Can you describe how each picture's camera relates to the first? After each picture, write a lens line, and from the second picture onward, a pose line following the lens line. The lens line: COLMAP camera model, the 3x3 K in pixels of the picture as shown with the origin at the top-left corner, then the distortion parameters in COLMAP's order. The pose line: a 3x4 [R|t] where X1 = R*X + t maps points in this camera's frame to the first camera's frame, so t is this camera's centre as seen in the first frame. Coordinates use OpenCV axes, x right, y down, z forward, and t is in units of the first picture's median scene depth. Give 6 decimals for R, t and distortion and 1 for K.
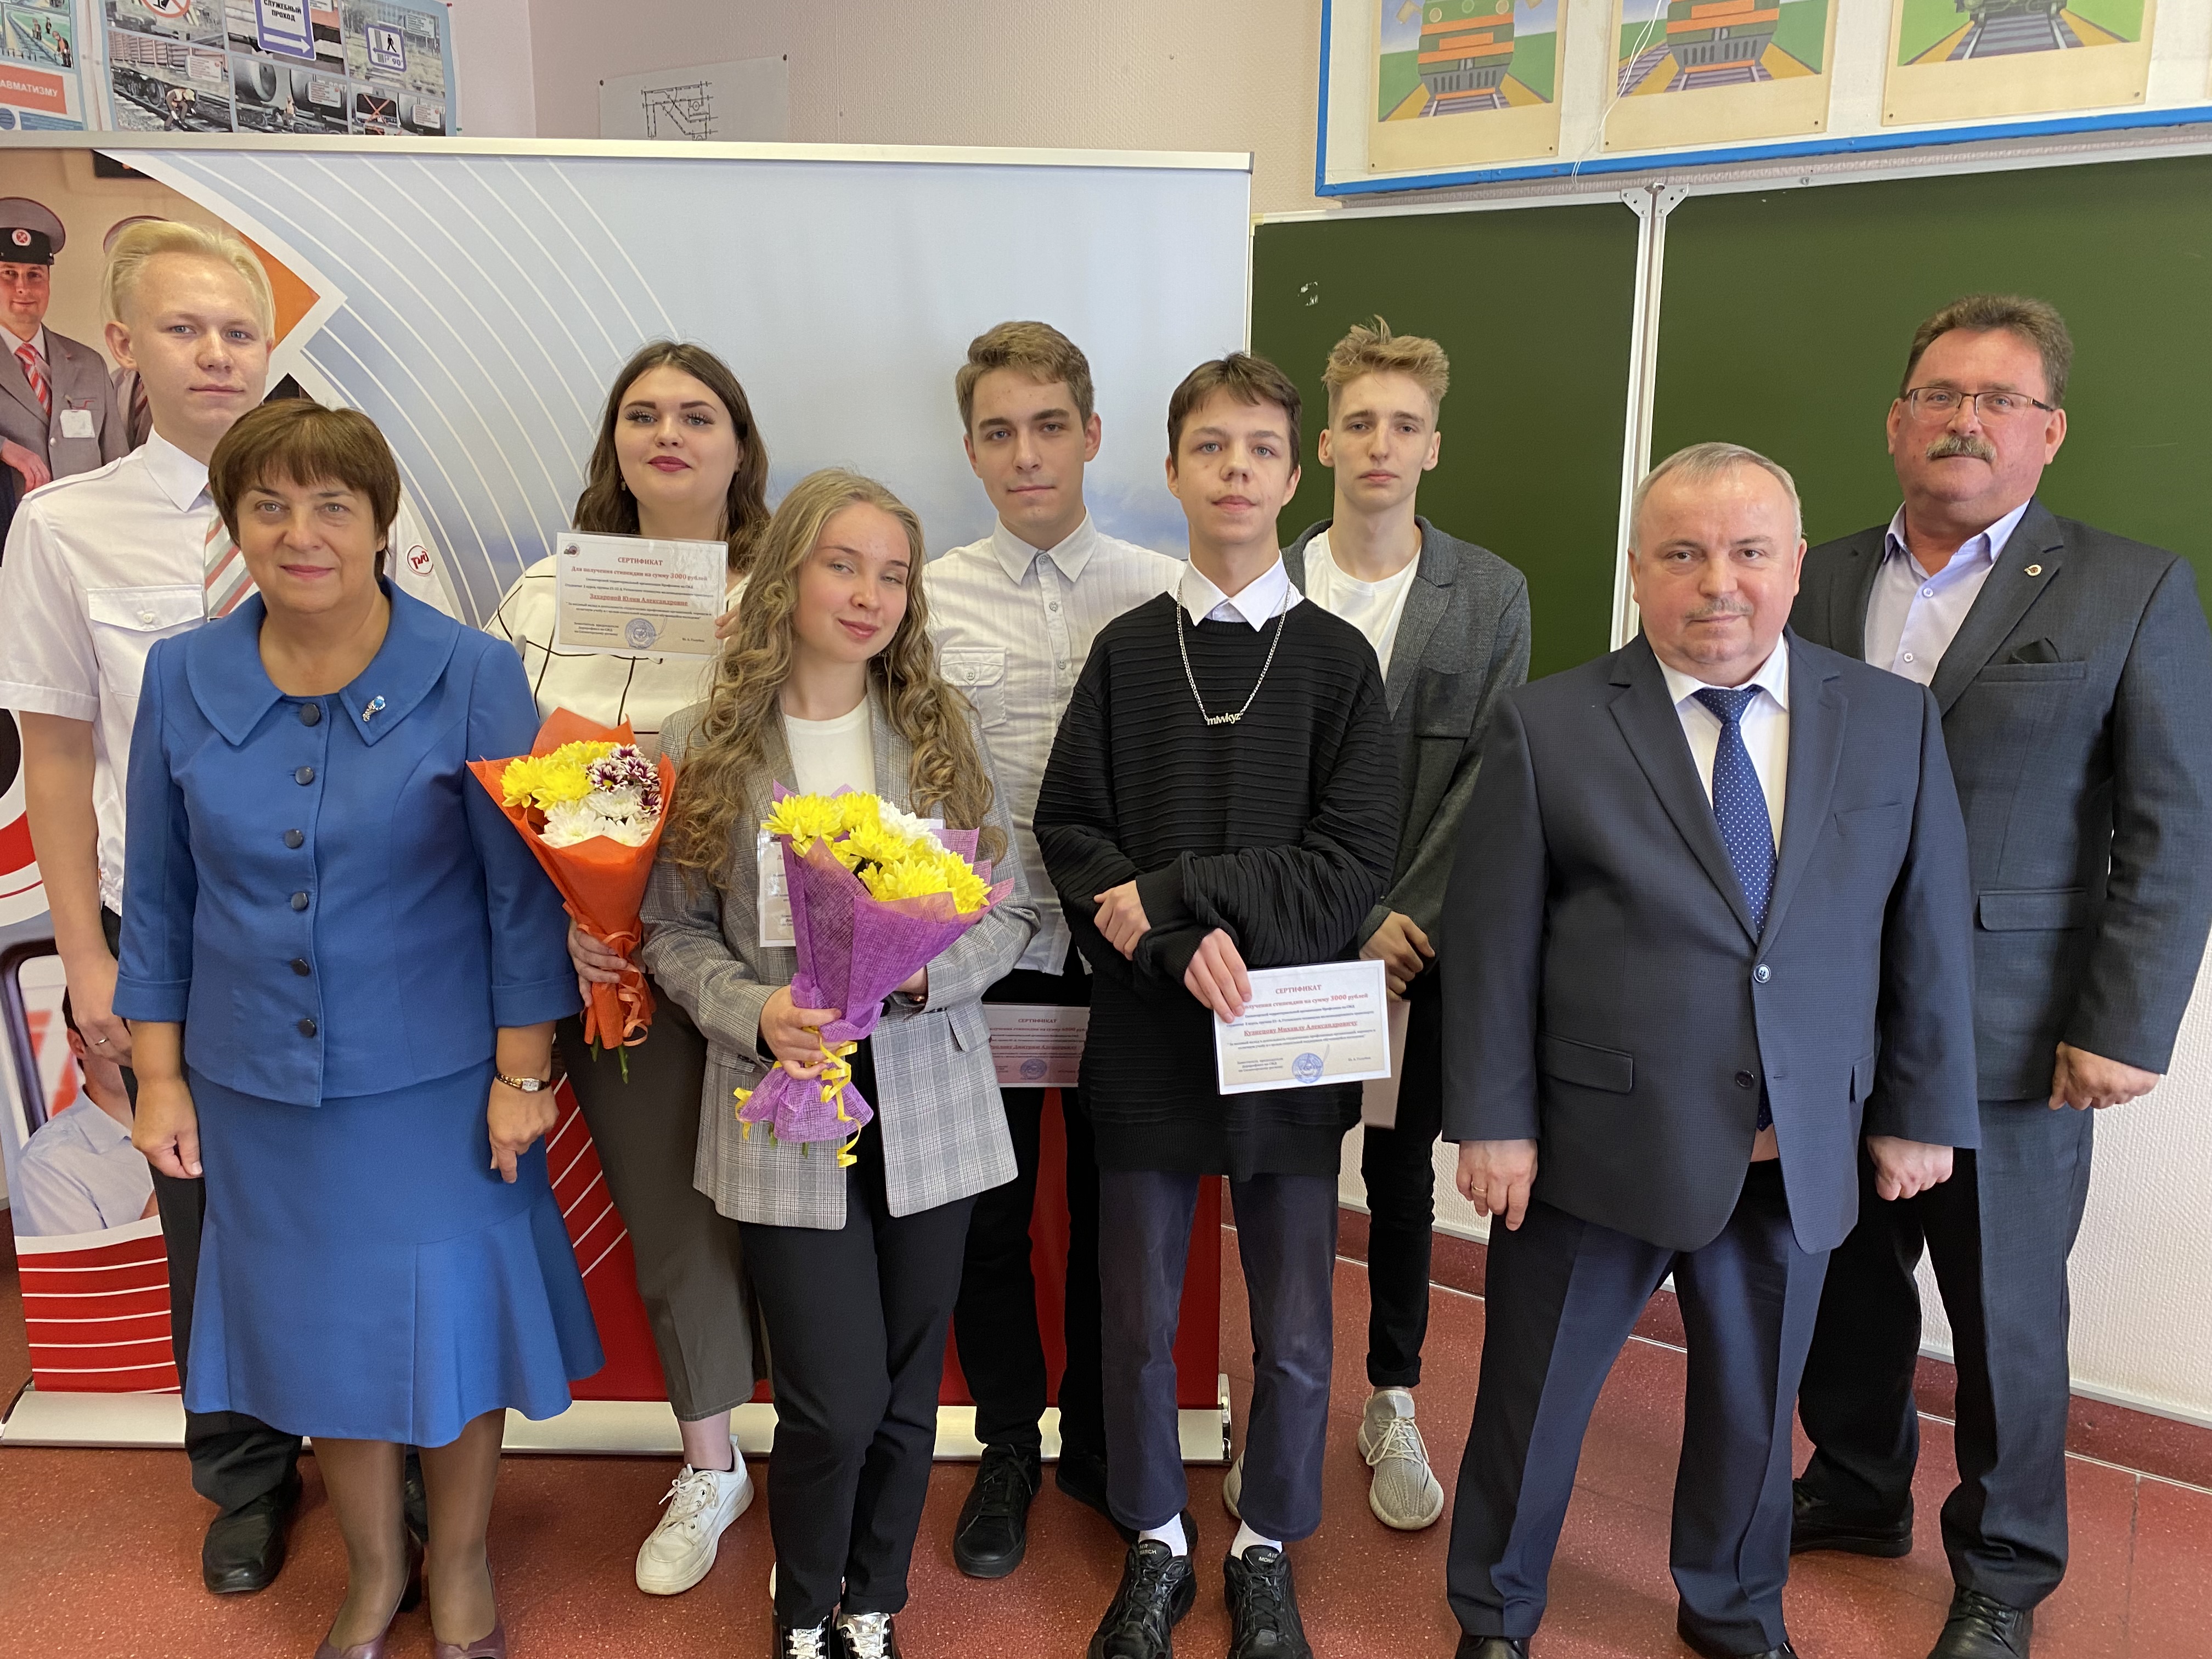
lens RADIAL K [[1814.6, 0, 1106.0], [0, 1814.6, 829.5], [0, 0, 1]] dist [0.032299, -0.003125]
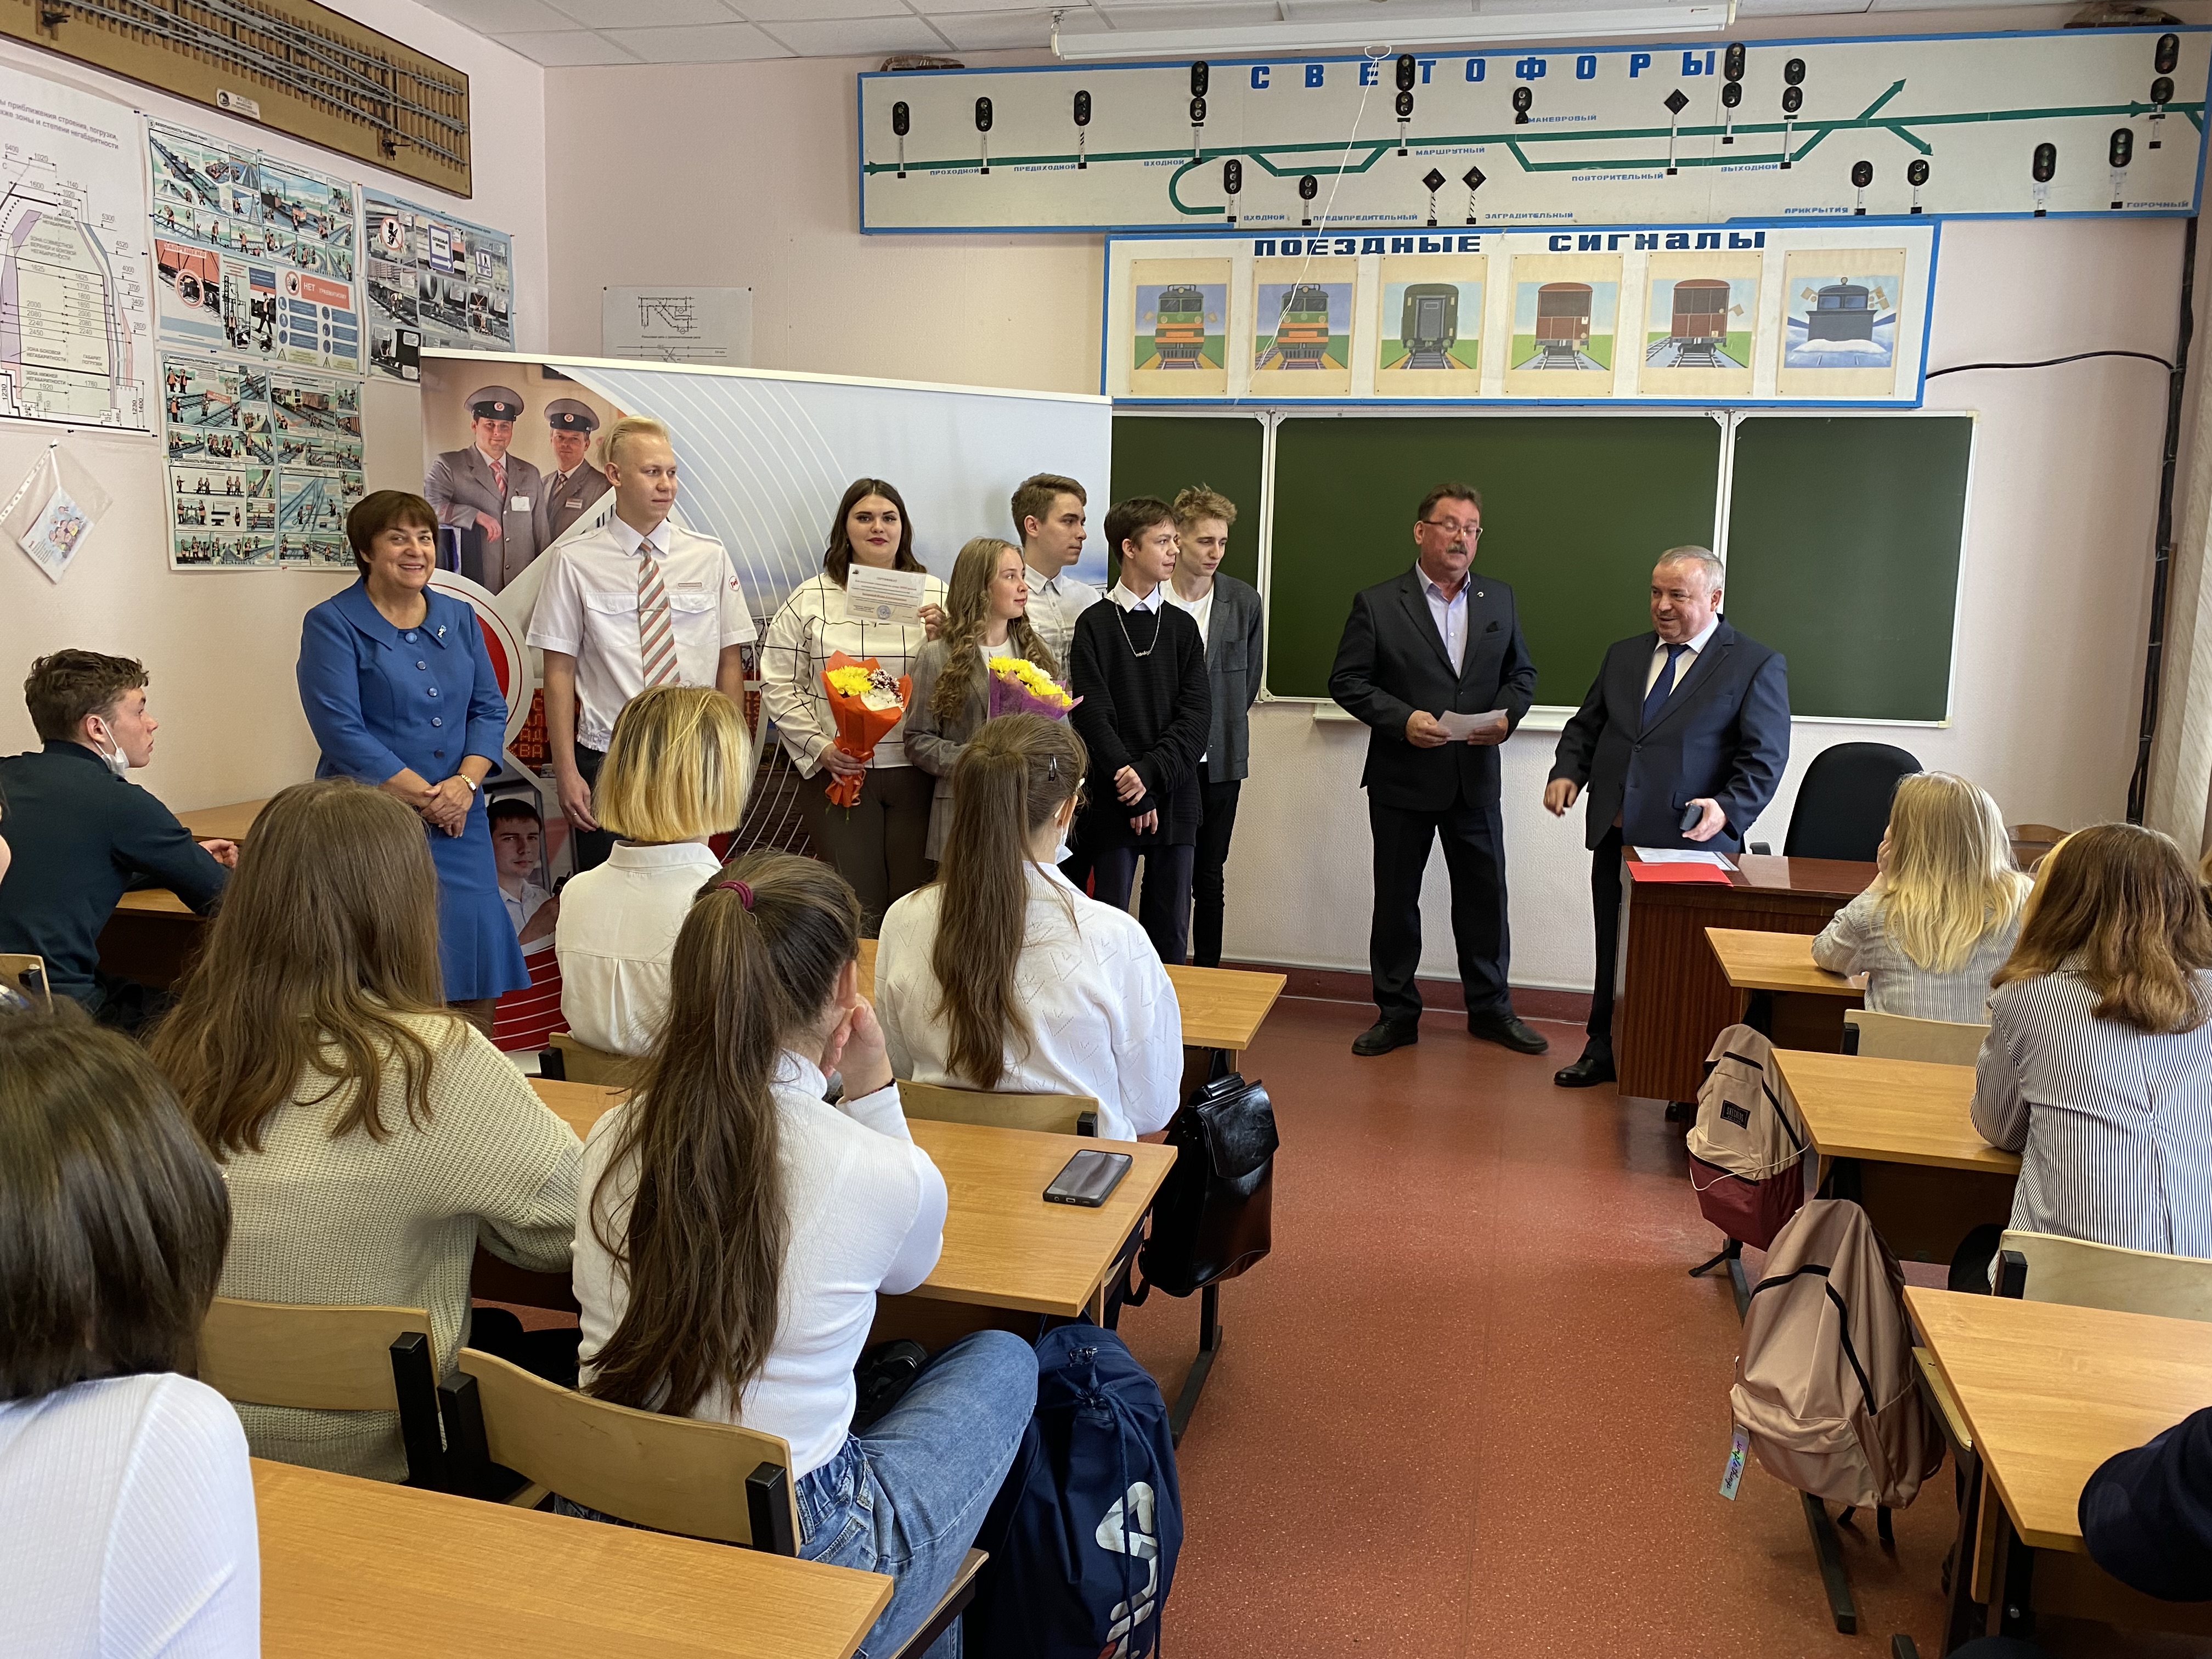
lens RADIAL K [[1692.1, 0, 1156.3], [0, 1692.1, 828.2], [0, 0, 1]] dist [0.055333, -0.083891]
pose [[0.945826, -0.029045, 0.323373, -0.448480], [0.039919, 0.998837, -0.027044, 0.160230], [-0.322211, 0.038487, 0.945885, -0.738482]]
